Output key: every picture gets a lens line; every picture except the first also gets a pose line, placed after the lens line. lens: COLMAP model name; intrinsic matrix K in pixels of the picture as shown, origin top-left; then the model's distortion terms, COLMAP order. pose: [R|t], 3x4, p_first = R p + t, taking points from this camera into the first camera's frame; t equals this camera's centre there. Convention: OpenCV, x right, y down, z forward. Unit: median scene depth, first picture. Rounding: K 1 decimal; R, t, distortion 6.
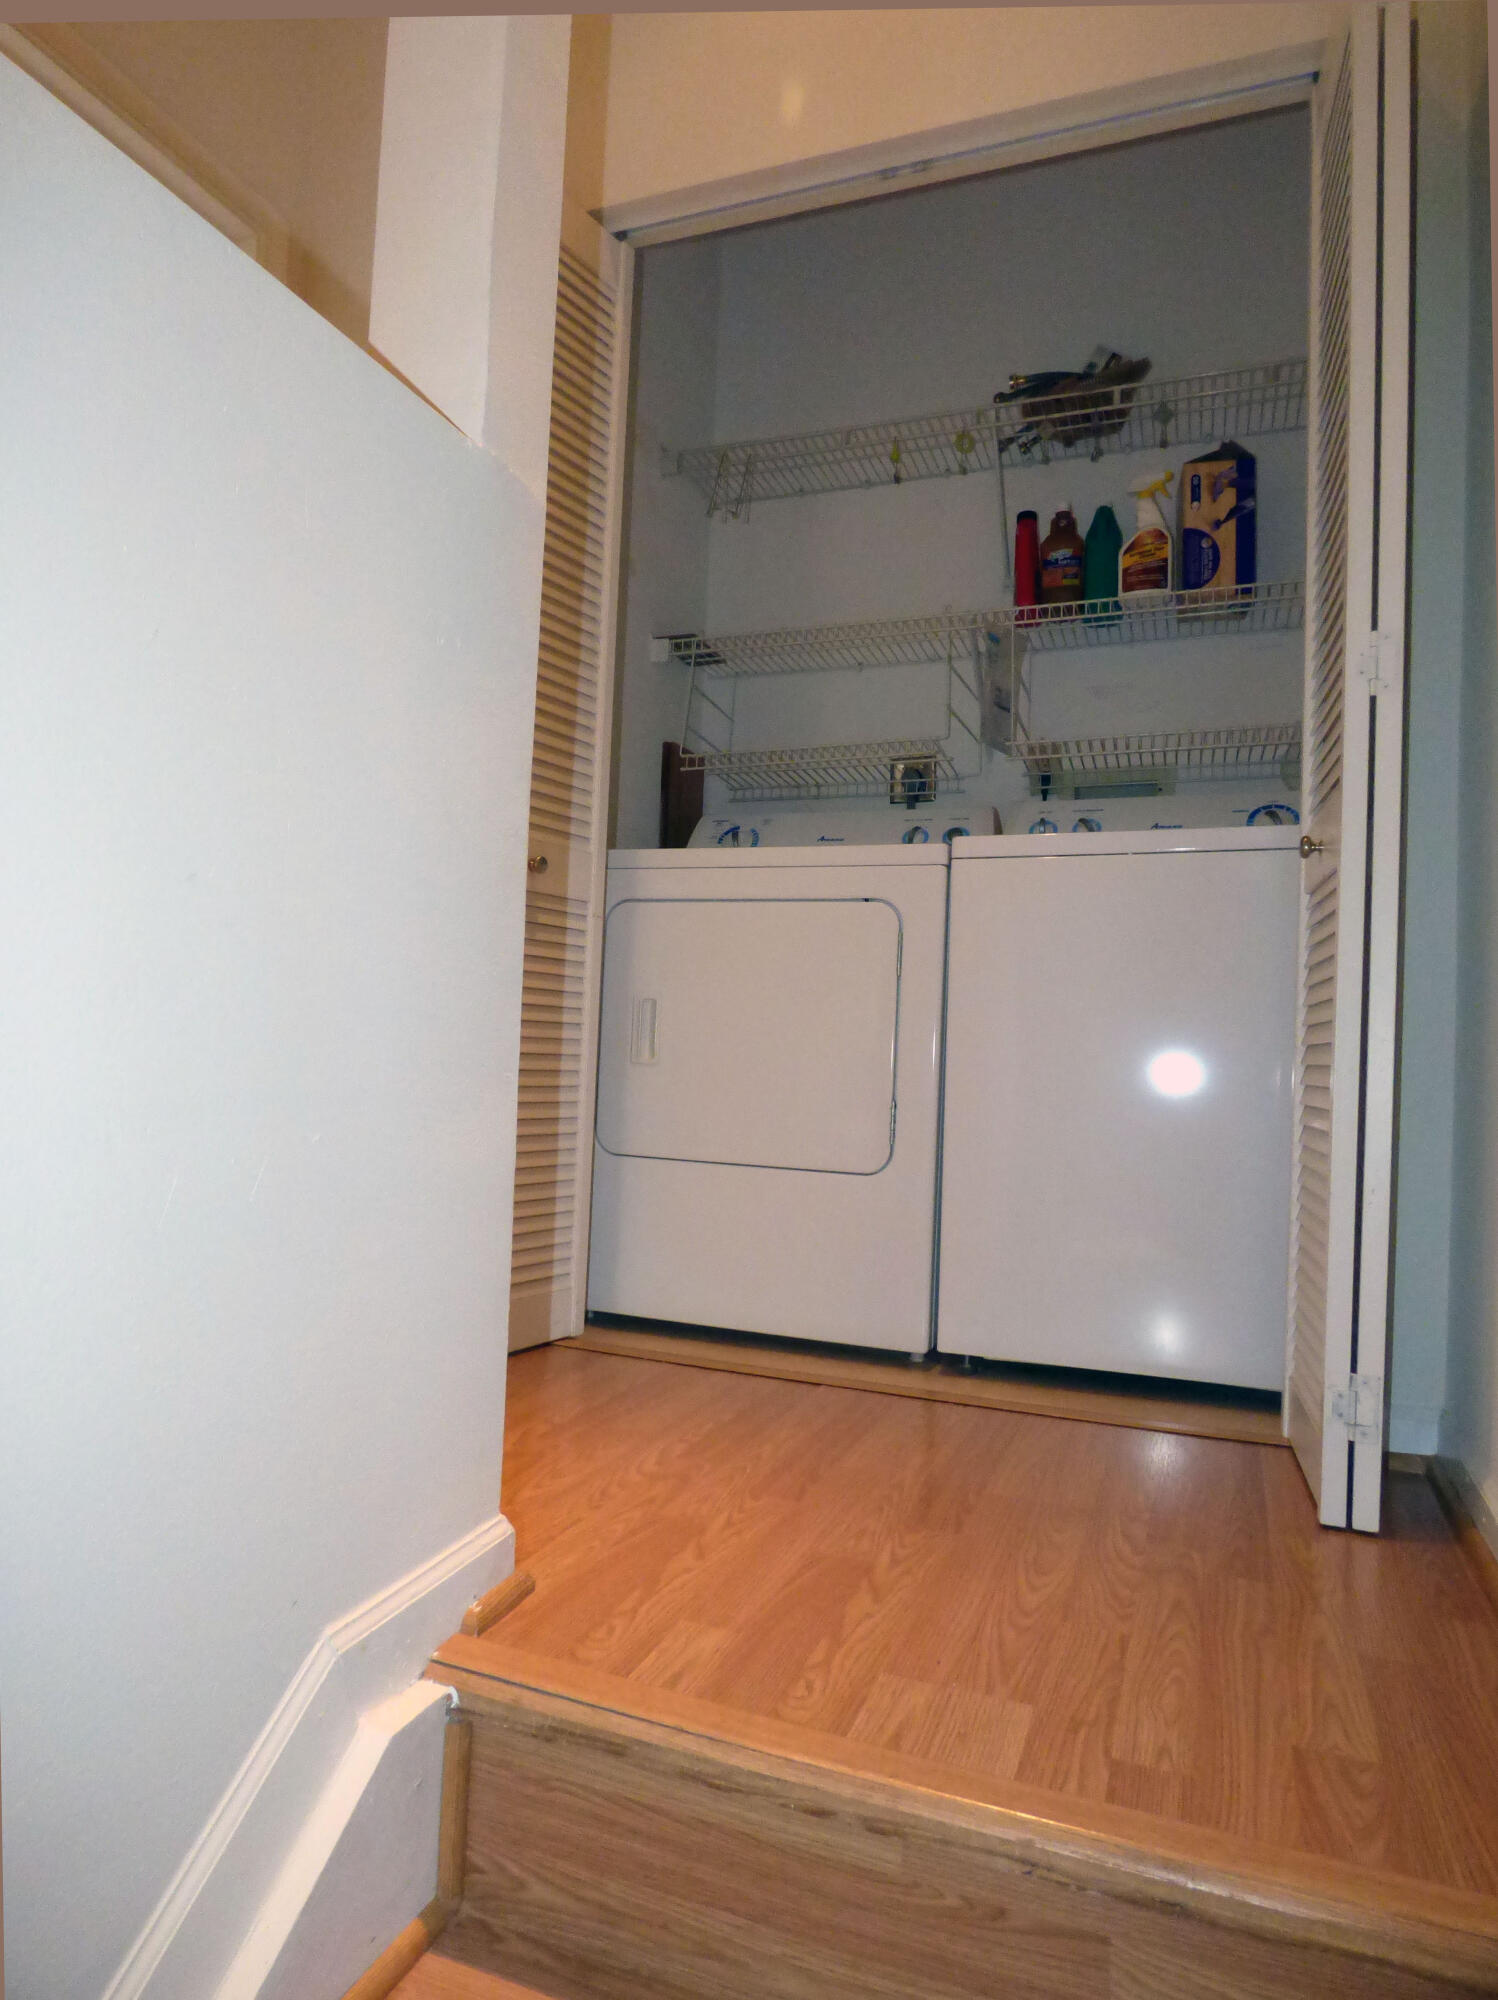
lens RADIAL K [[1215.2, 0, 751.7], [0, 1215.2, 998.1], [0, 0, 1]] dist [-0.015623, 0.001012]
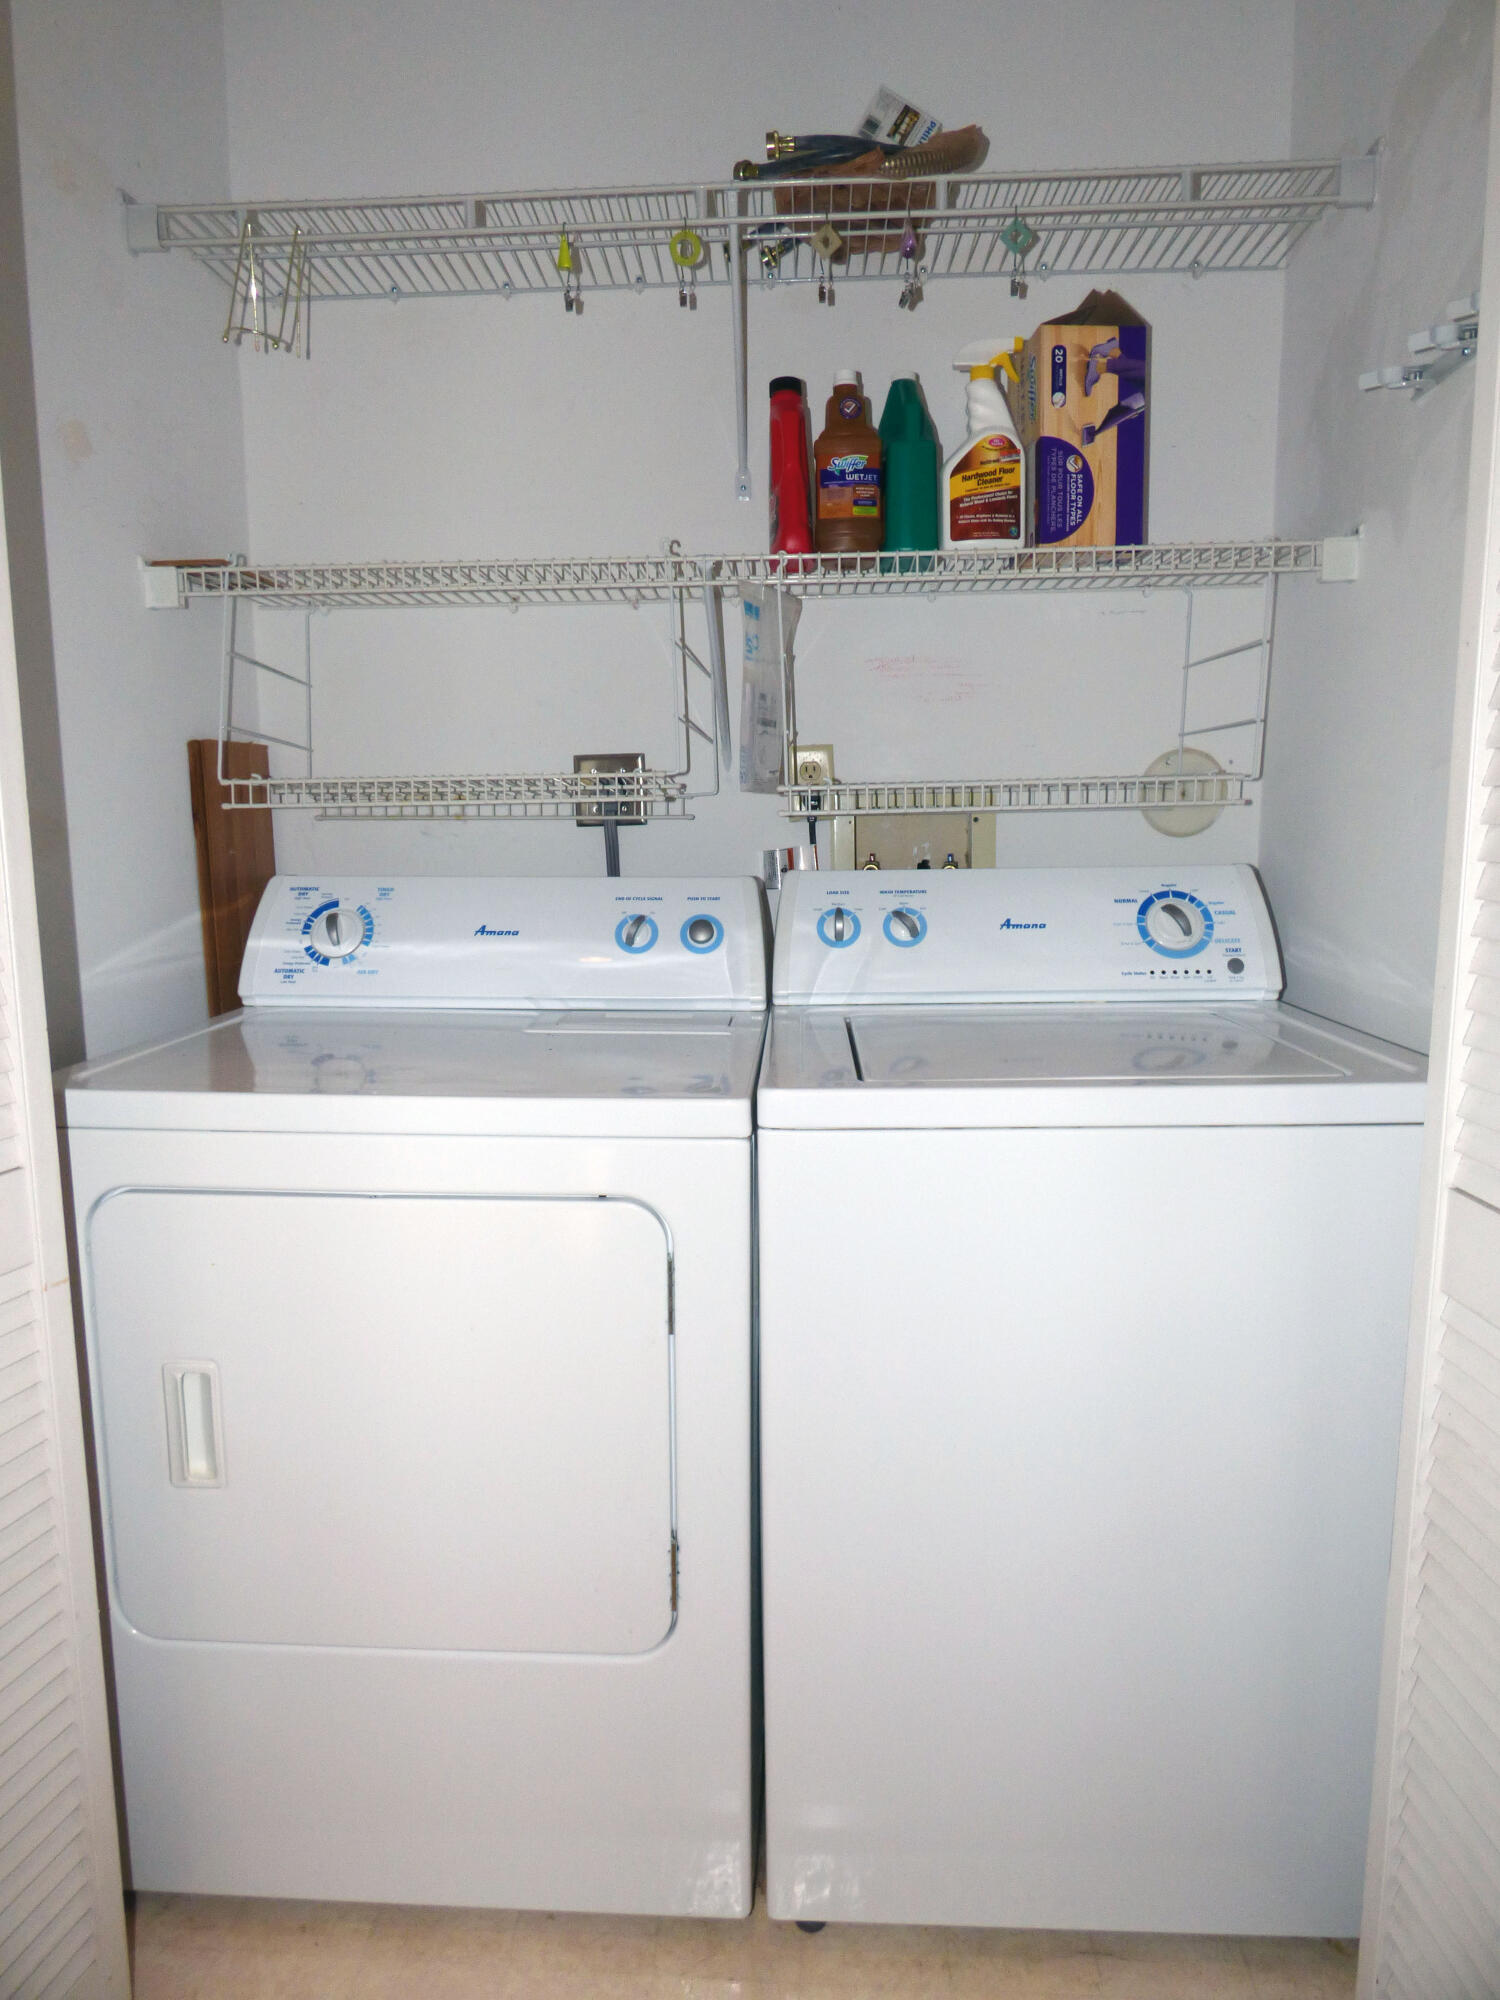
lens RADIAL K [[1215.2, 0, 752.7], [0, 1215.2, 998.1], [0, 0, 1]] dist [-0.015623, 0.001012]
pose [[0.952250, -0.085342, 0.293149, 0.005868], [0.031437, 0.982444, 0.183892, -0.216533], [-0.303696, -0.165896, 0.938215, 0.397780]]
